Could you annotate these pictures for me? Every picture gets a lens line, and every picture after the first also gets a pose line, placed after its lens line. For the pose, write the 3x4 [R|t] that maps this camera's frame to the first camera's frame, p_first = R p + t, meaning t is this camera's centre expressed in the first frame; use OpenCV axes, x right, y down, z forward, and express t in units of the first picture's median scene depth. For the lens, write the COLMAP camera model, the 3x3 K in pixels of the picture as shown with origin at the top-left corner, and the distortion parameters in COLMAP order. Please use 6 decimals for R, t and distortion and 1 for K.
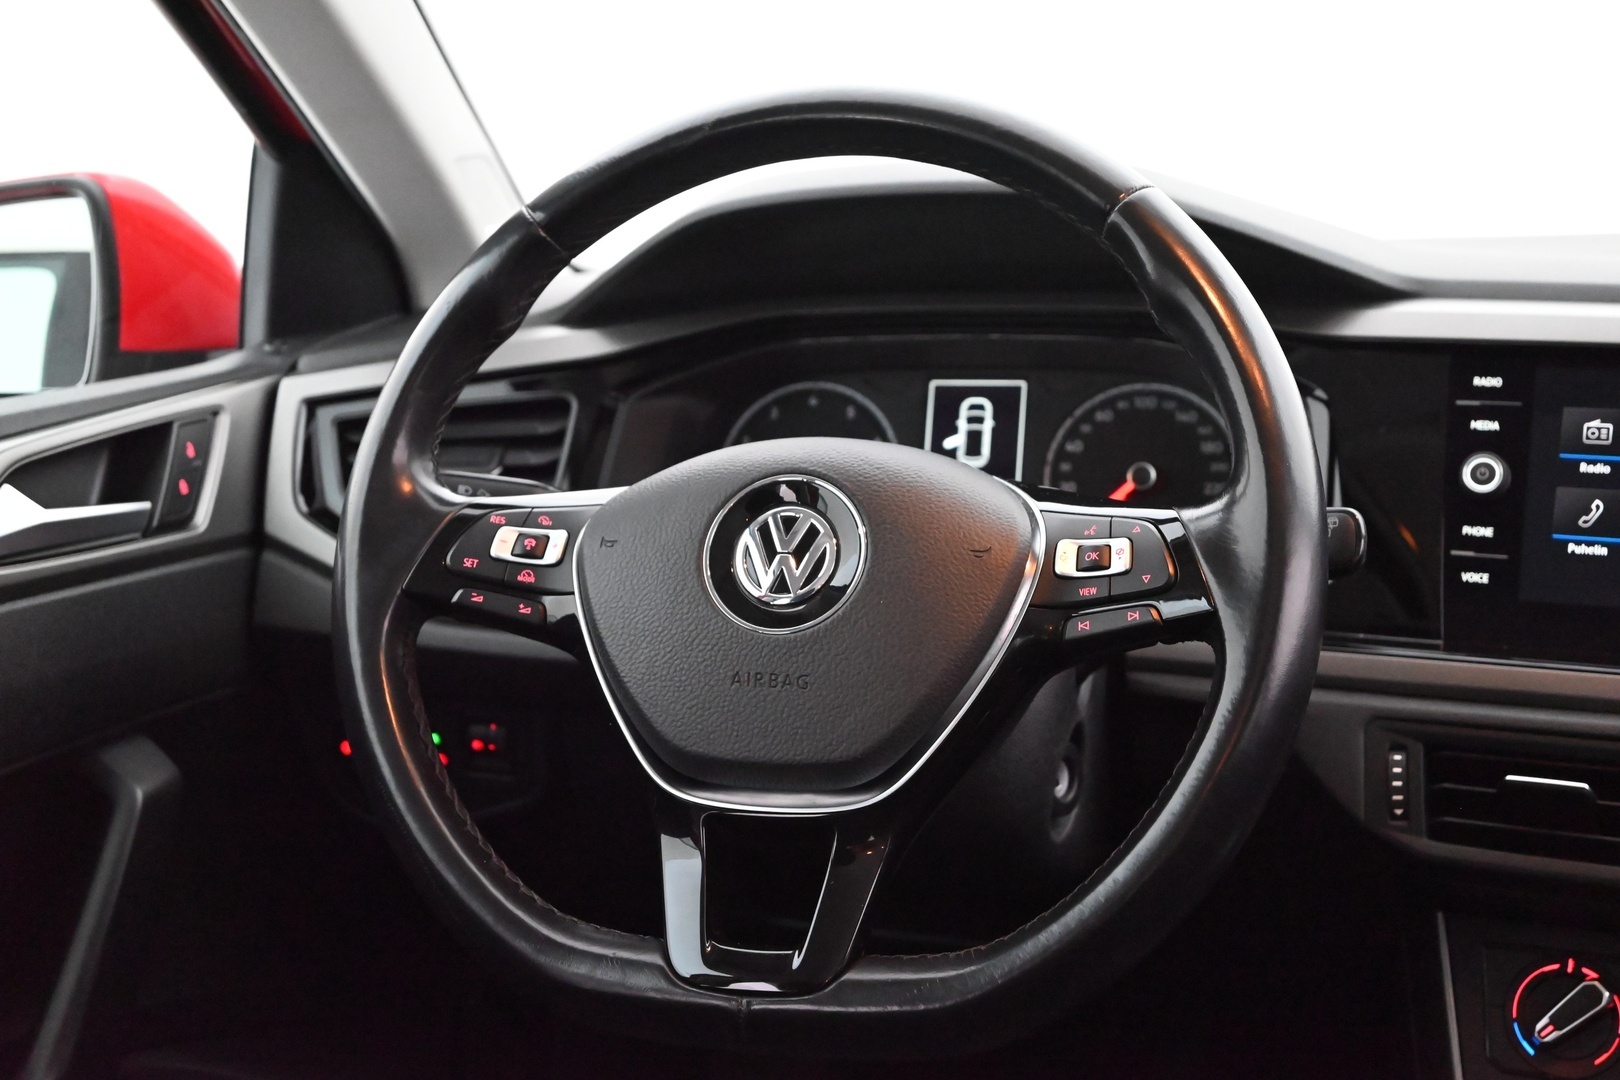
lens RADIAL K [[1963.0, 0, 814.8], [0, 1963.0, 487.0], [0, 0, 1]] dist [0.016167, -0.028032]
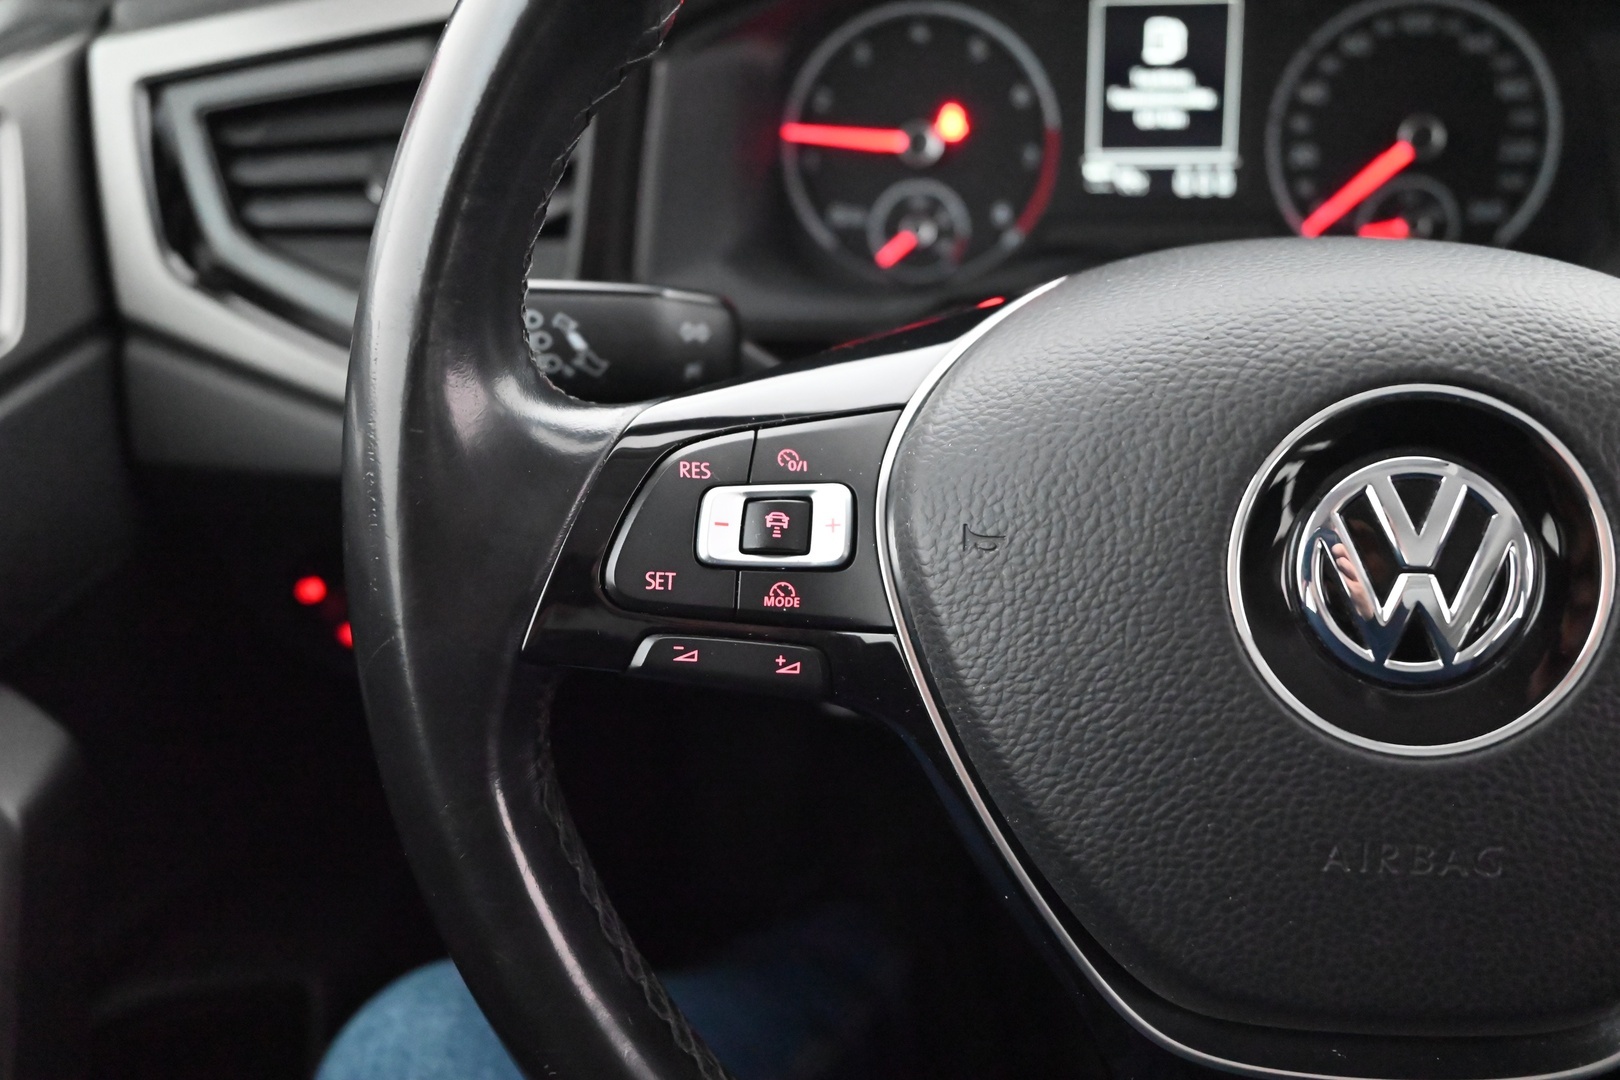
lens RADIAL K [[1436.8, 0, 810.0], [0, 1436.8, 540.0], [0, 0, 1]] dist [0.011165, -0.002678]
pose [[0.981775, -0.105298, 0.158210, -0.194651], [0.039660, 0.927666, 0.371300, -0.096433], [-0.185863, -0.358258, 0.914935, 0.688706]]
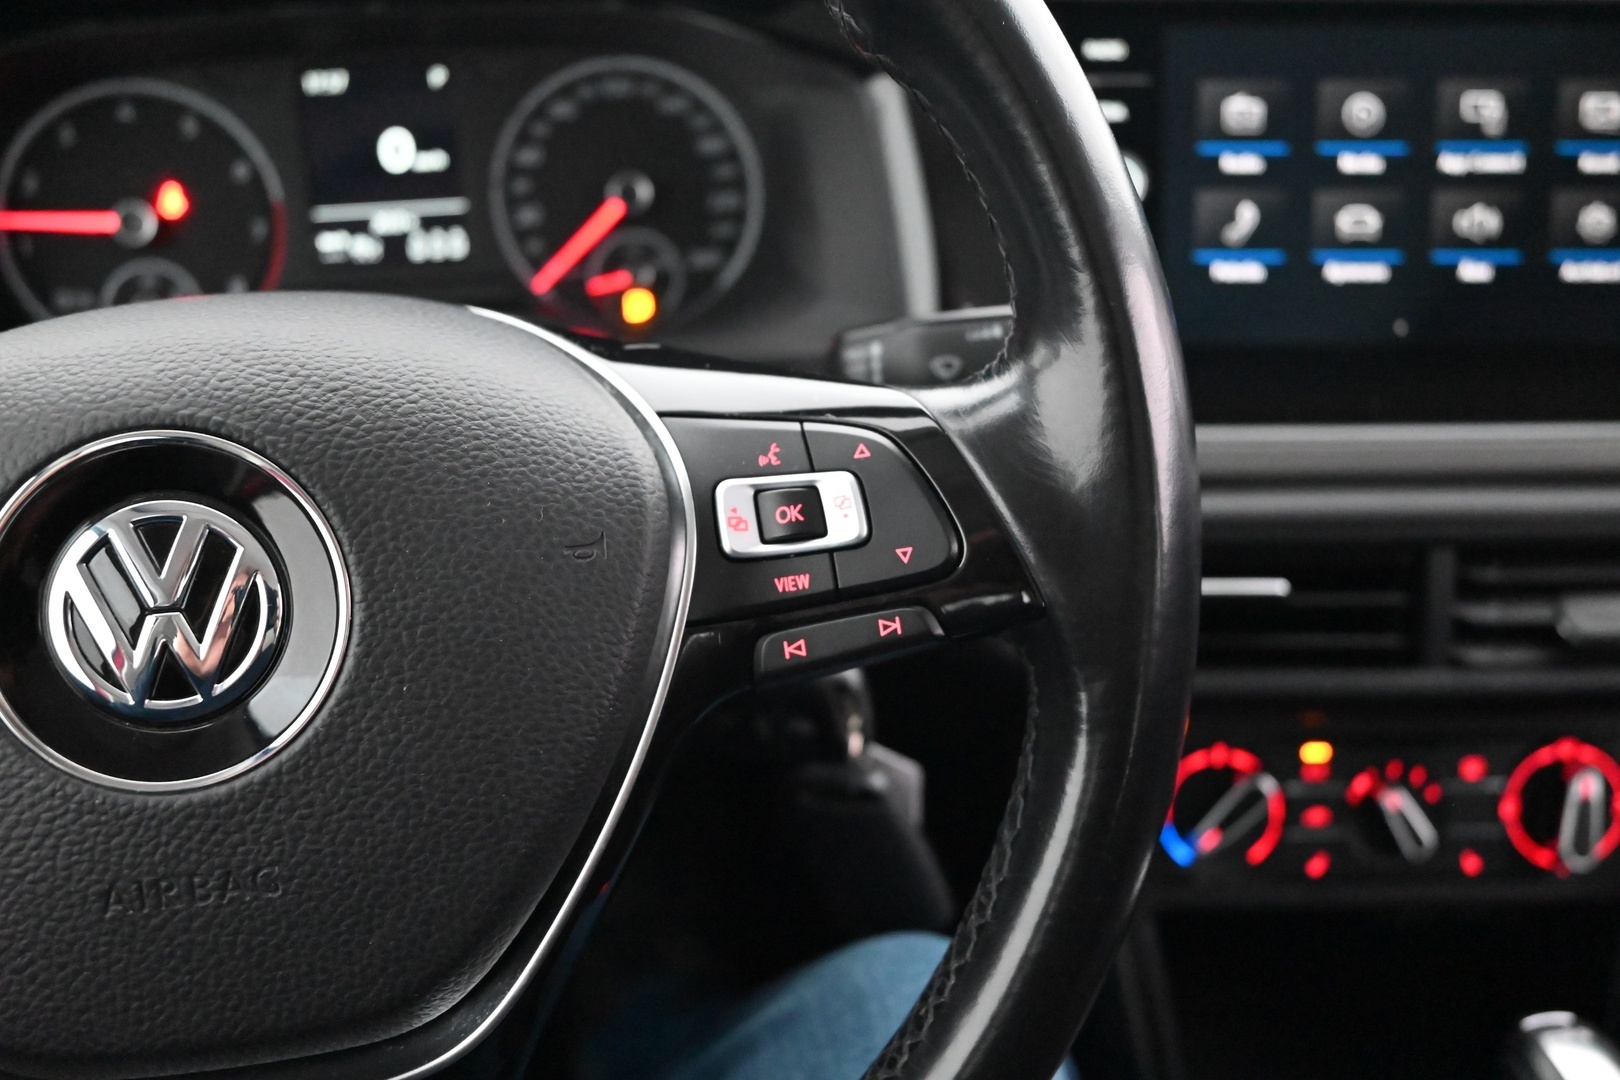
lens RADIAL K [[1436.8, 0, 810.0], [0, 1436.8, 540.0], [0, 0, 1]] dist [0.011165, -0.002678]
pose [[0.908187, -0.193816, 0.370988, 0.000320], [0.062578, 0.939244, 0.337497, -0.083170], [-0.413860, -0.283295, 0.865138, 0.613331]]
